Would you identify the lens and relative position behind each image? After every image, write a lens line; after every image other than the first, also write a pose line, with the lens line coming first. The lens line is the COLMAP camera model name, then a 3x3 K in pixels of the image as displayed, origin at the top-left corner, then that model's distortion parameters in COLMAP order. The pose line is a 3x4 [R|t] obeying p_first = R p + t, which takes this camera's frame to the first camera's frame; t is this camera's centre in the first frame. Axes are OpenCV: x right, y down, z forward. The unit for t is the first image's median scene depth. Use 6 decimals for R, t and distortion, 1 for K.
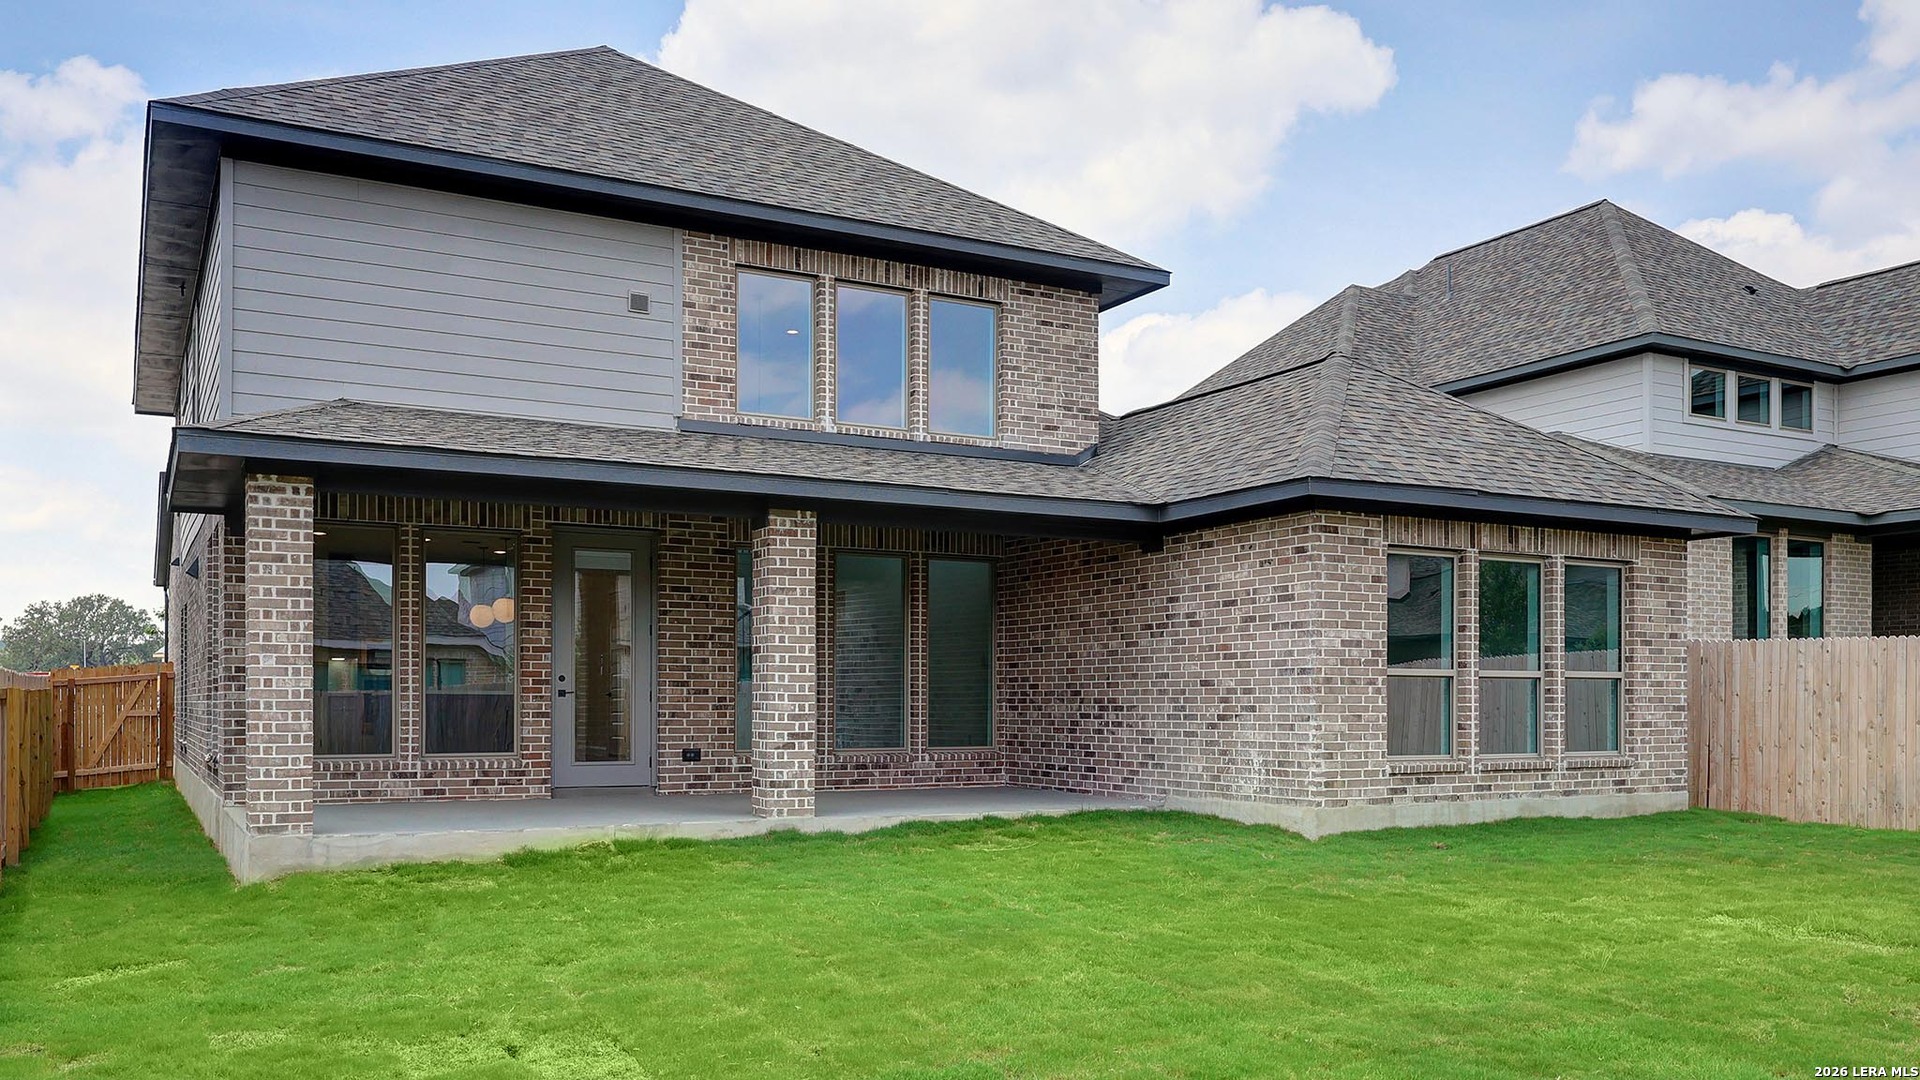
lens RADIAL K [[1565.8, 0, 960.0], [0, 1565.8, 540.0], [0, 0, 1]] dist [-0.000882, 0.001528]
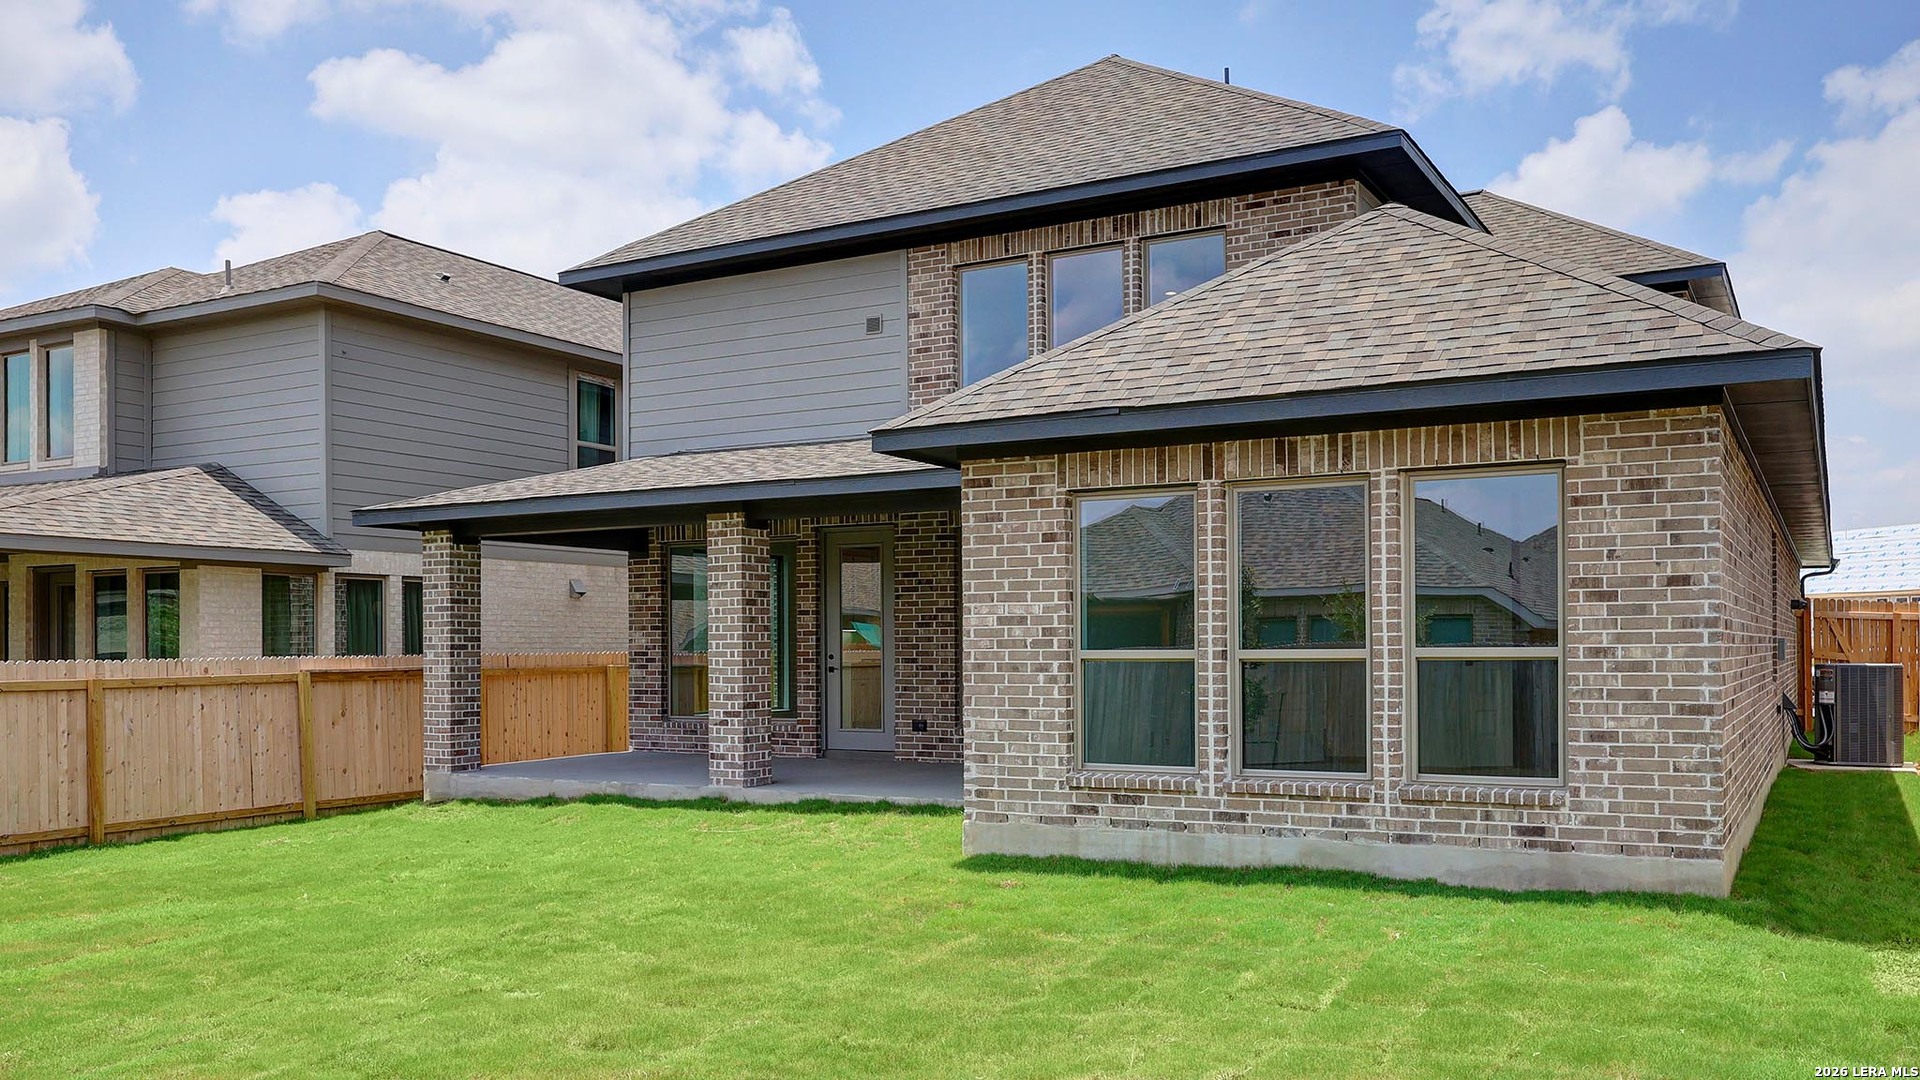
lens RADIAL K [[1494.1, 0, 962.3], [0, 1494.1, 501.0], [0, 0, 1]] dist [-0.001161, -0.001853]
pose [[0.525769, -0.089275, -0.845930, 0.800804], [0.095940, 0.994355, -0.045310, 0.033467], [0.845200, -0.057336, 0.531366, 0.514692]]
